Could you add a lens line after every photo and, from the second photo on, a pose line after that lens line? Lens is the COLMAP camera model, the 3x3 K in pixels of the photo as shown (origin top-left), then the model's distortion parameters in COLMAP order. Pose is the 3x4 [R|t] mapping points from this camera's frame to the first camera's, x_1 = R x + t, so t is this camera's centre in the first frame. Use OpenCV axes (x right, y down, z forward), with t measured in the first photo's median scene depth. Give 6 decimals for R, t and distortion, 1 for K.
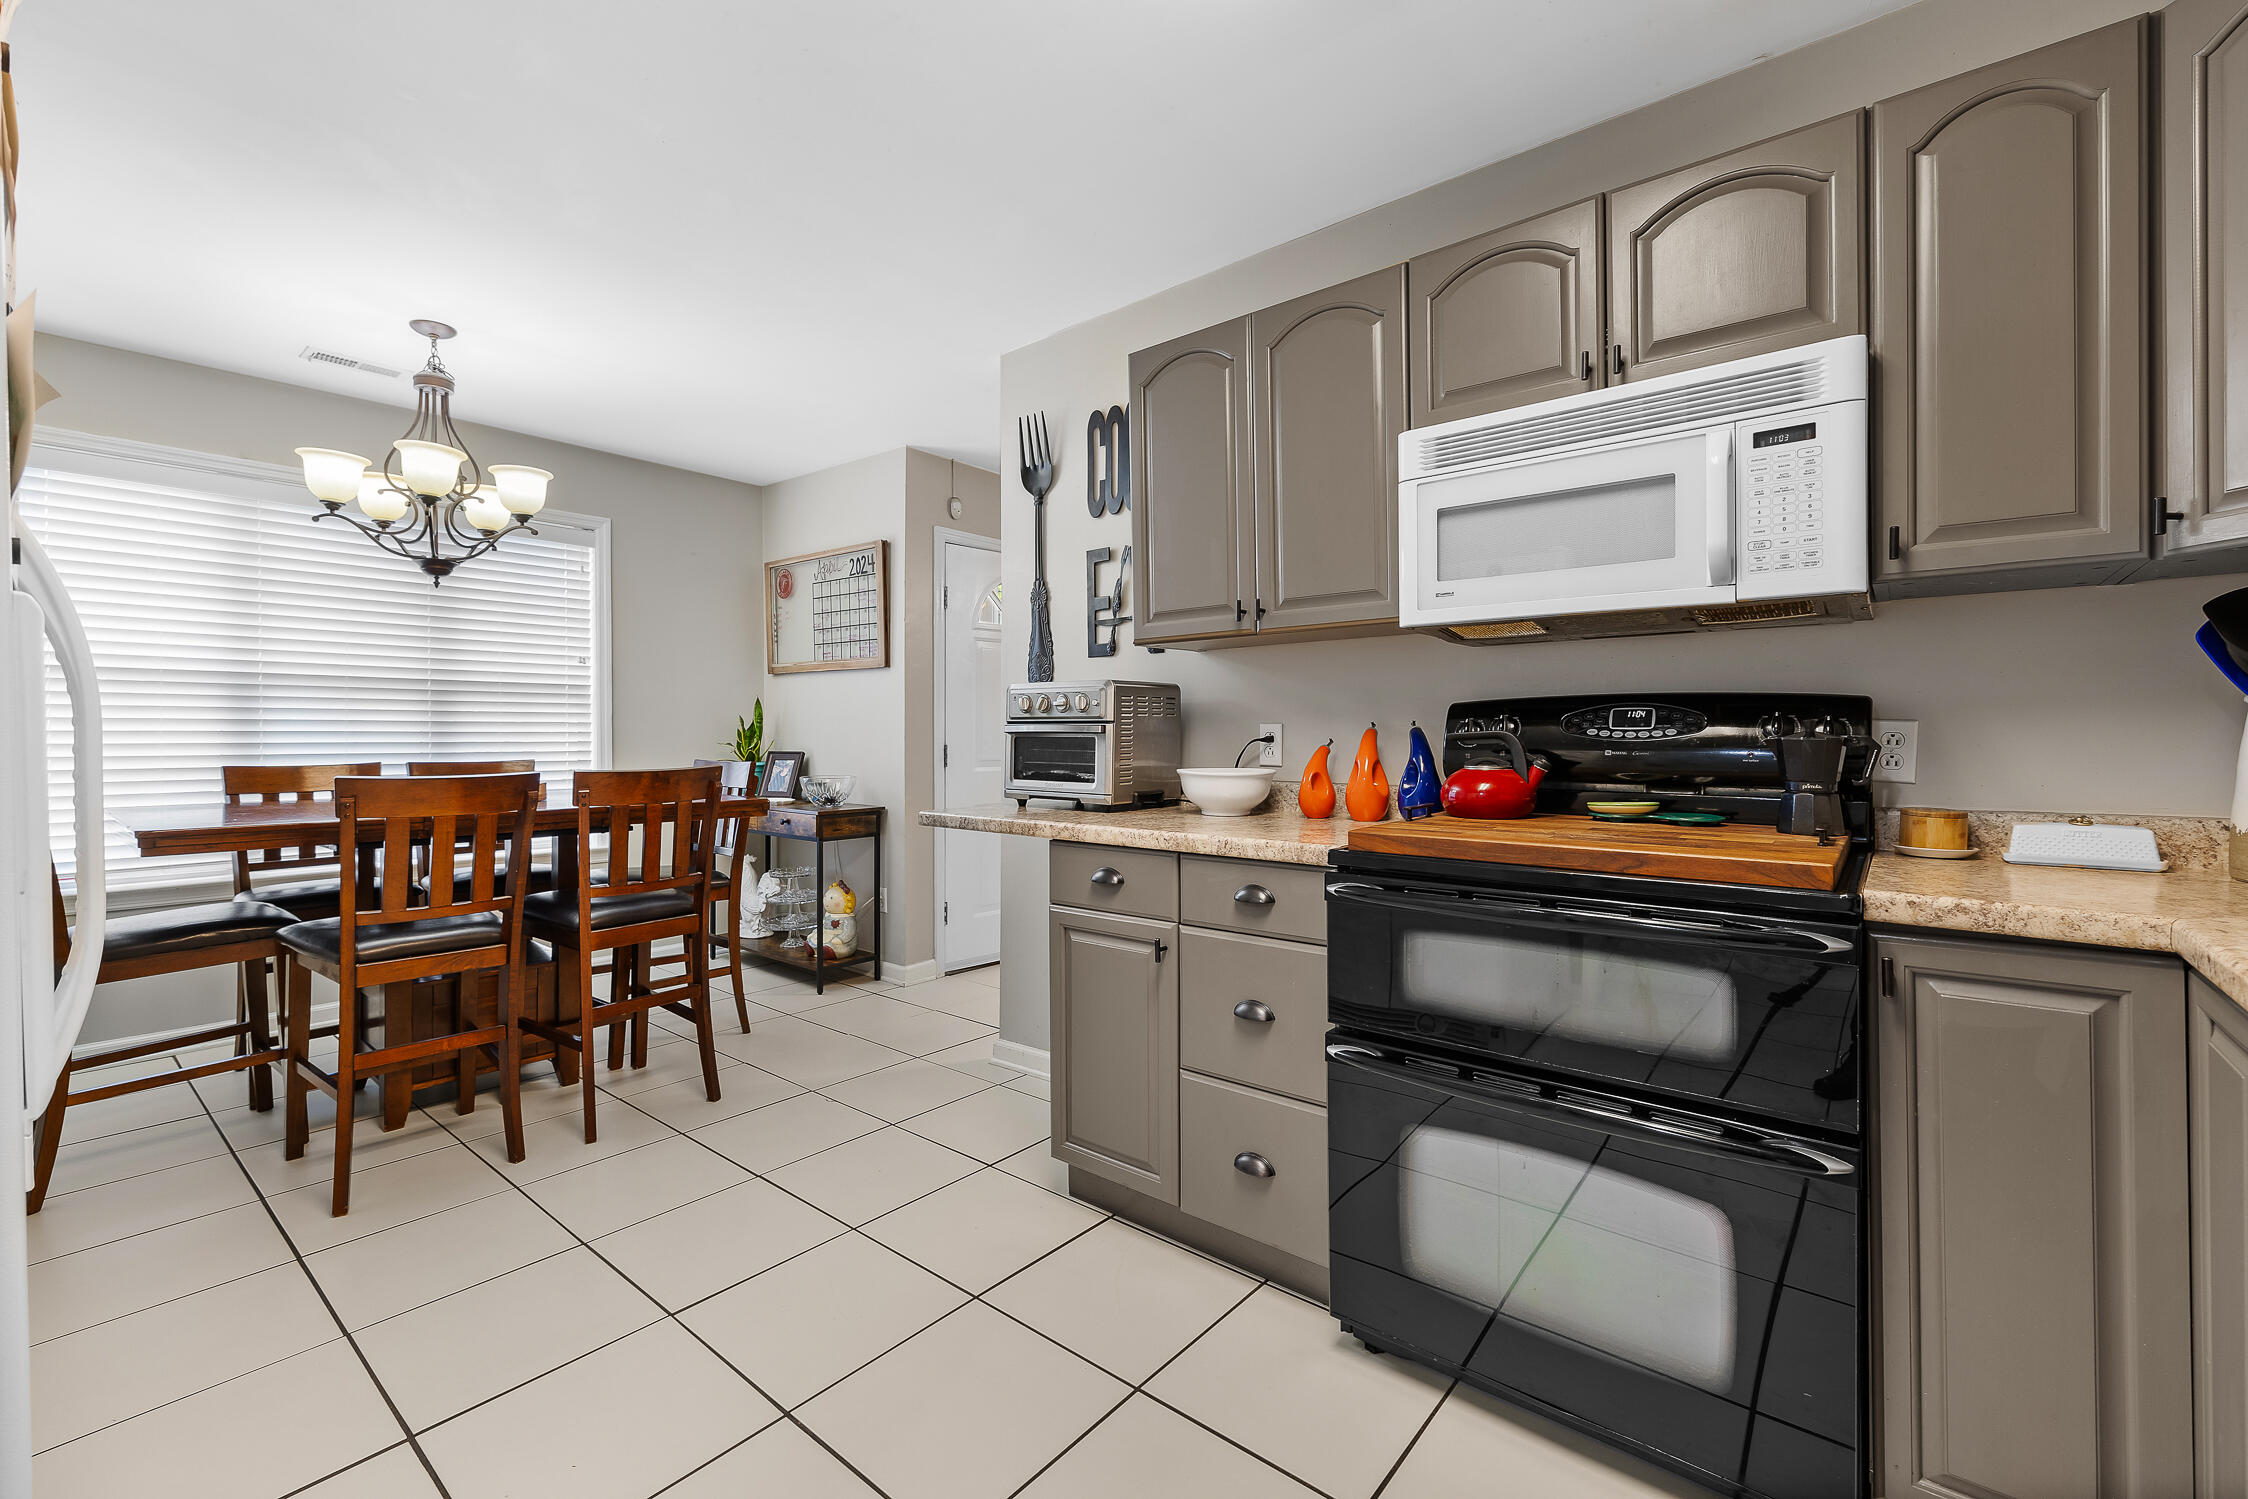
lens RADIAL K [[949.4, 0, 1130.5], [0, 949.4, 727.4], [0, 0, 1]] dist [-0.004271, -0.000409]
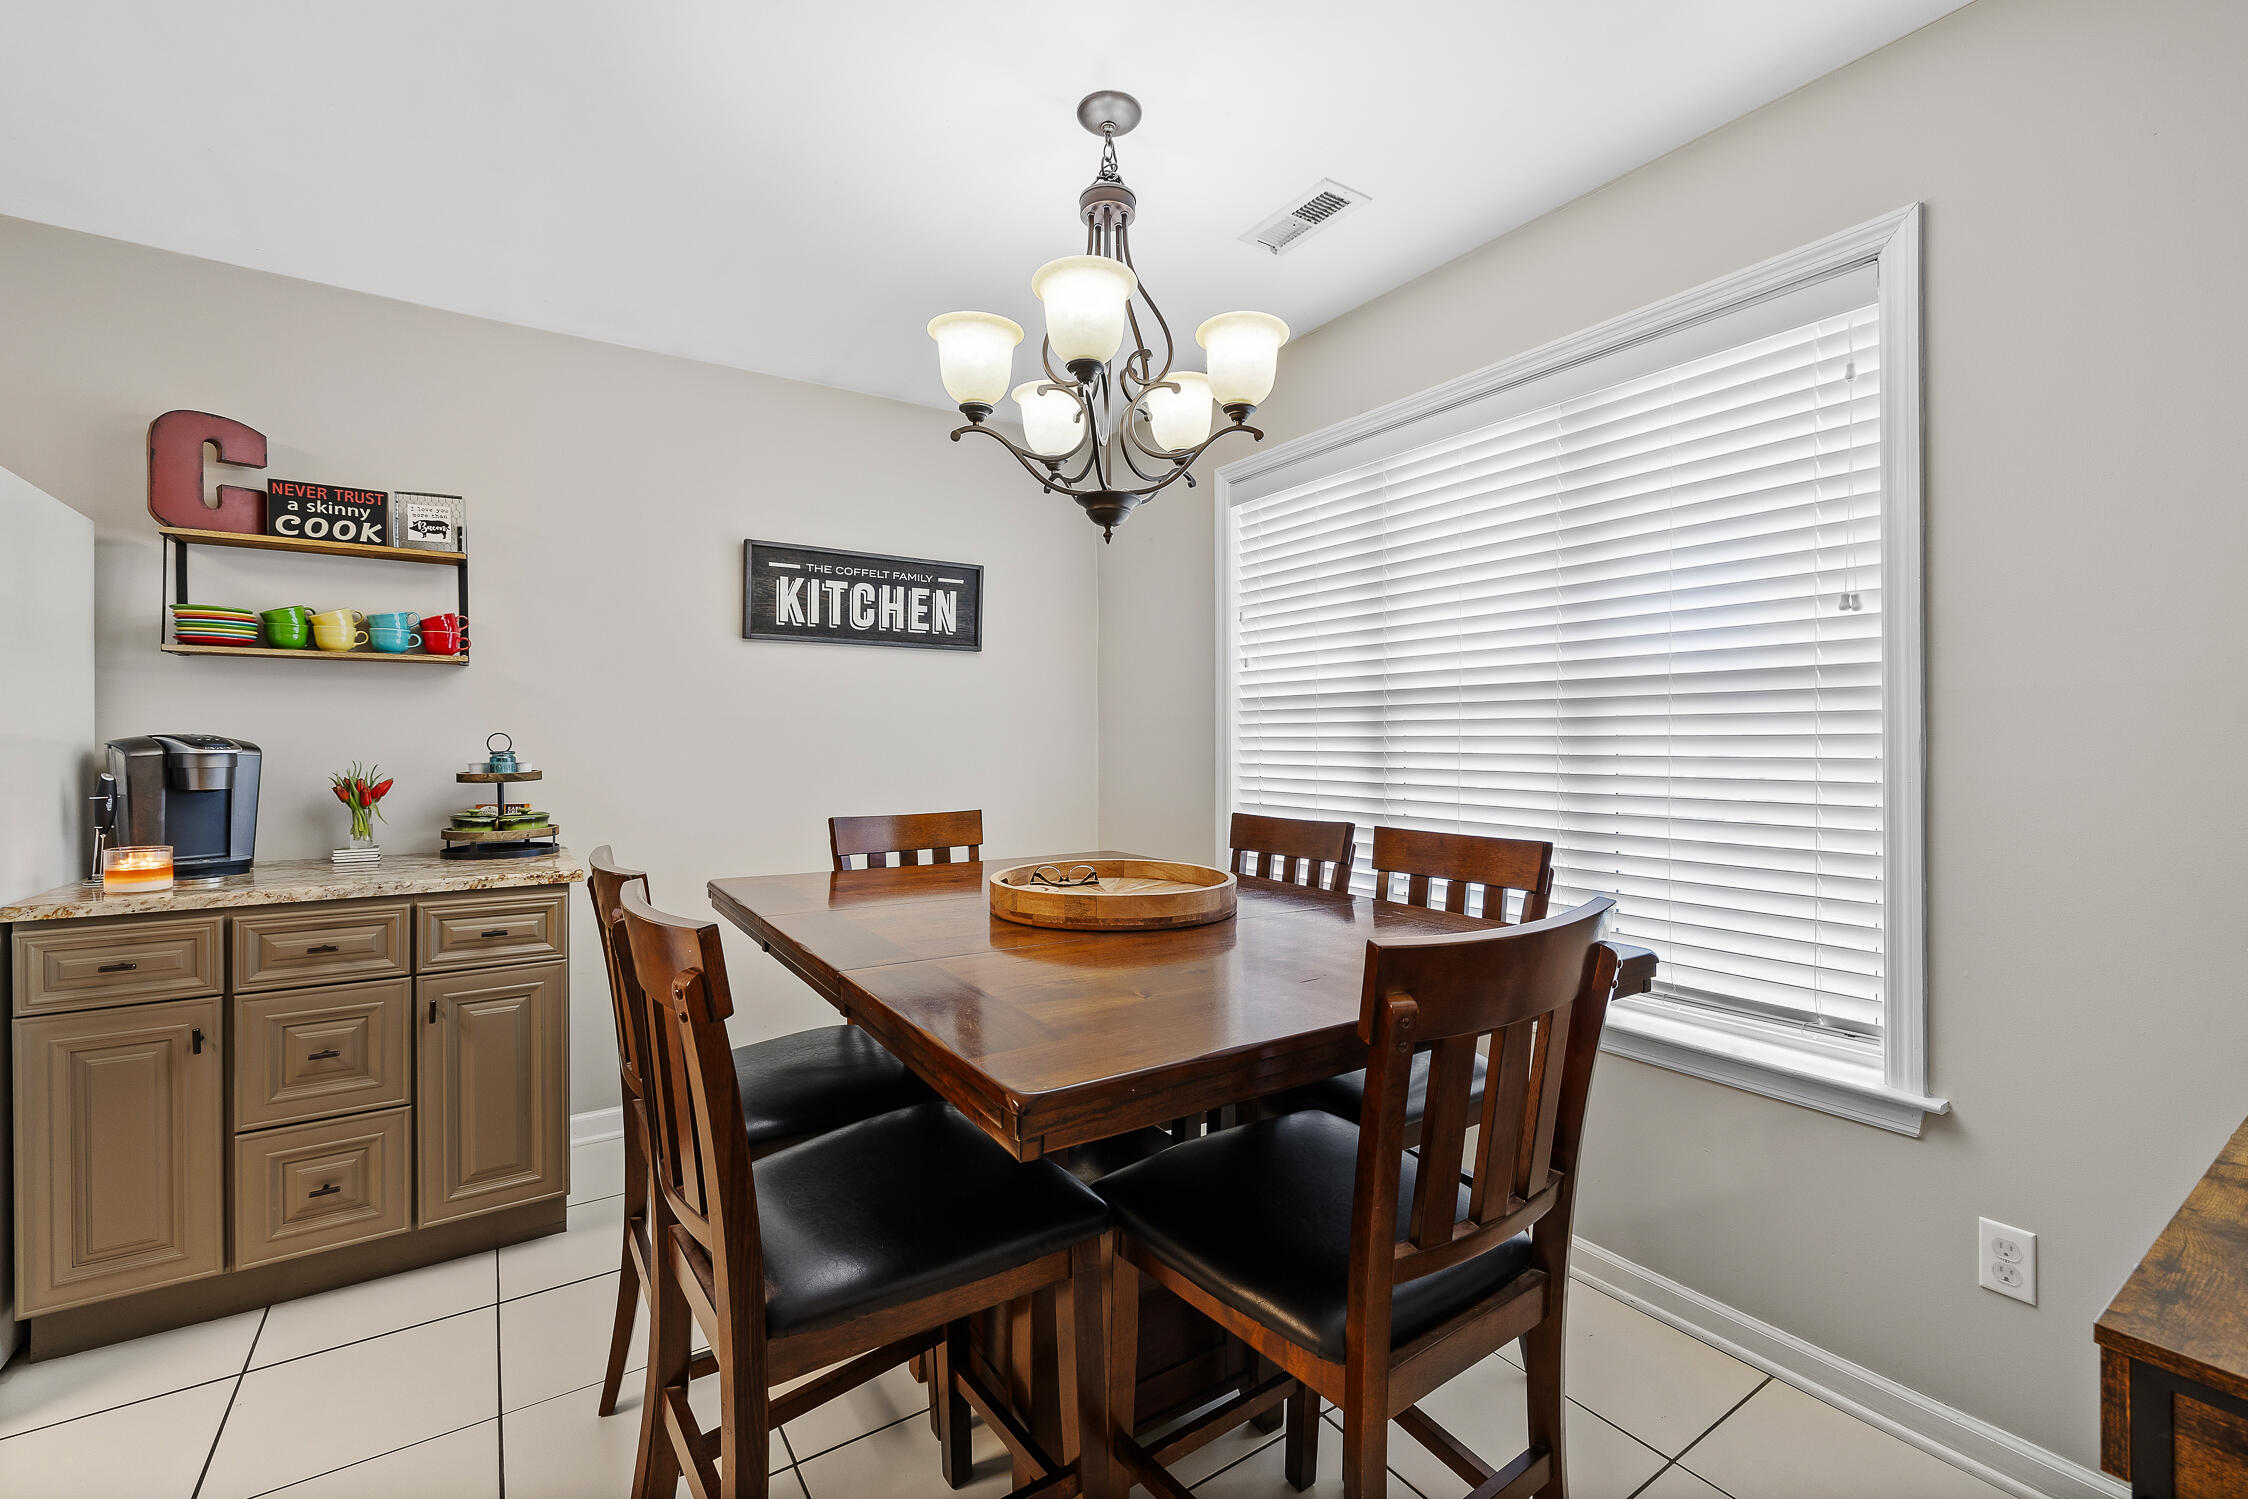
lens RADIAL K [[949.4, 0, 1115.5], [0, 949.4, 741.9], [0, 0, 1]] dist [-0.004271, -0.000409]
pose [[-0.296445, 0.003286, -0.955044, -0.110435], [0.007775, 0.999969, 0.001027, -0.015163], [0.955018, -0.007121, -0.296461, 0.823593]]
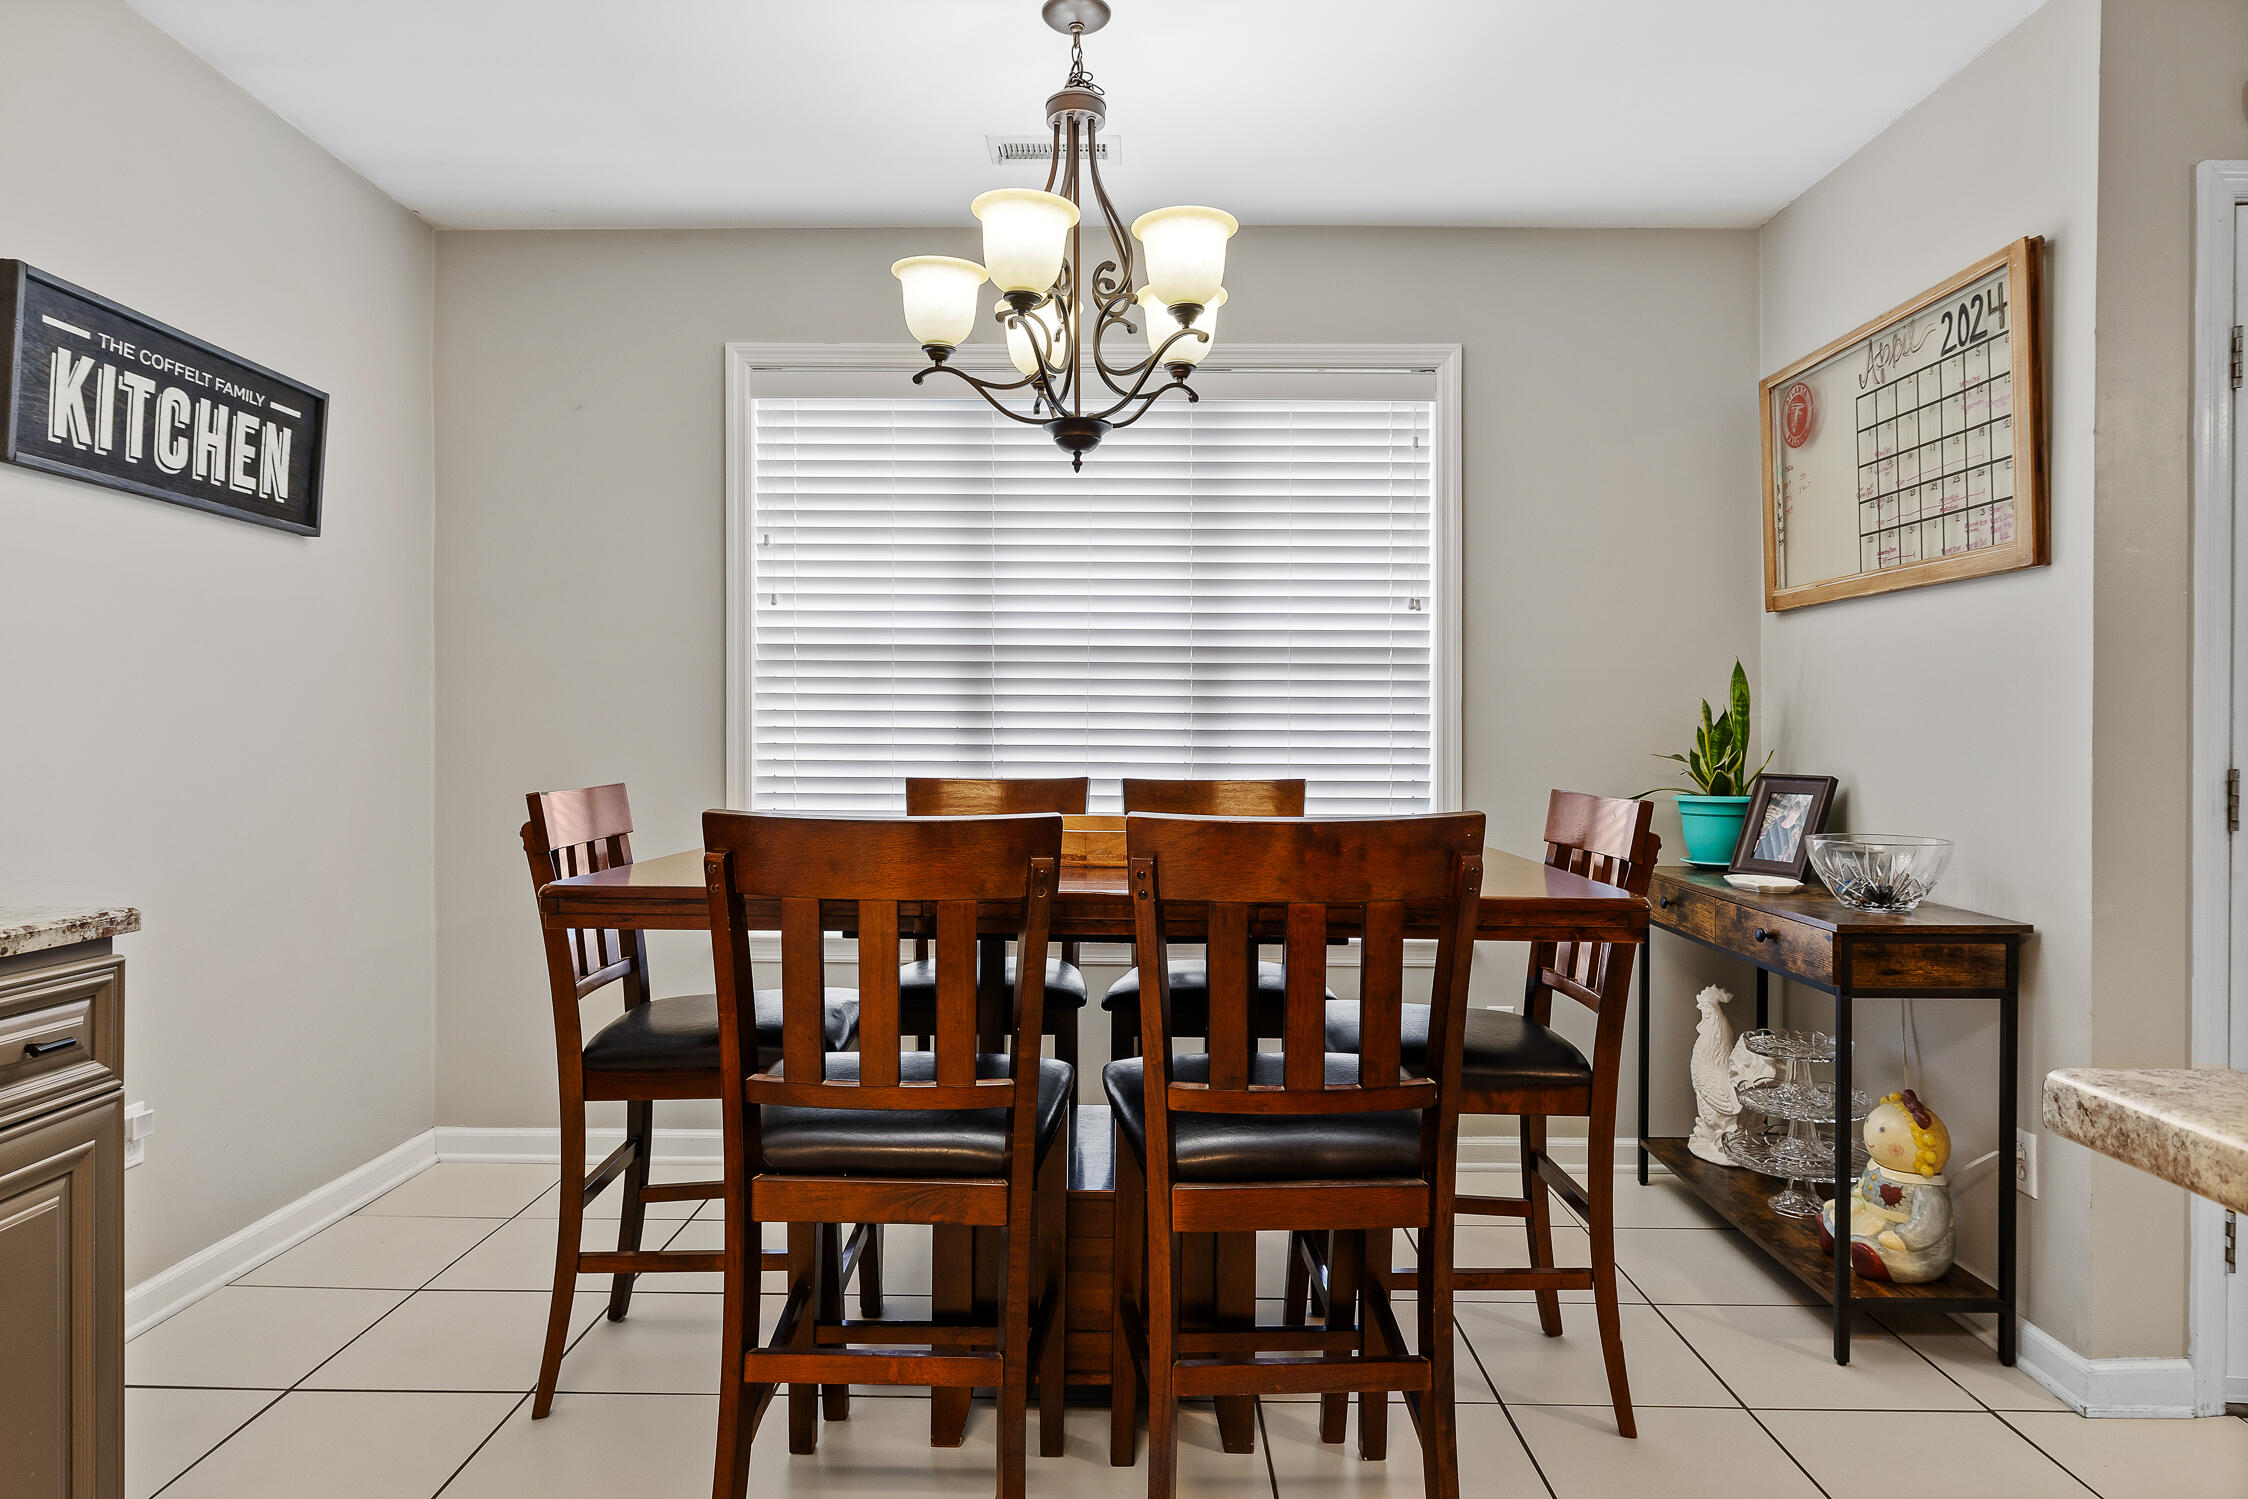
lens RADIAL K [[1344.0, 0, 1120.0], [0, 1344.0, 737.9], [0, 0, 1]] dist [-0.006365, -0.000214]
pose [[0.626220, 0.006207, -0.779622, -0.064840], [-0.002570, 0.999979, 0.005898, 0.004437], [0.779643, -0.001690, 0.626223, 0.361926]]
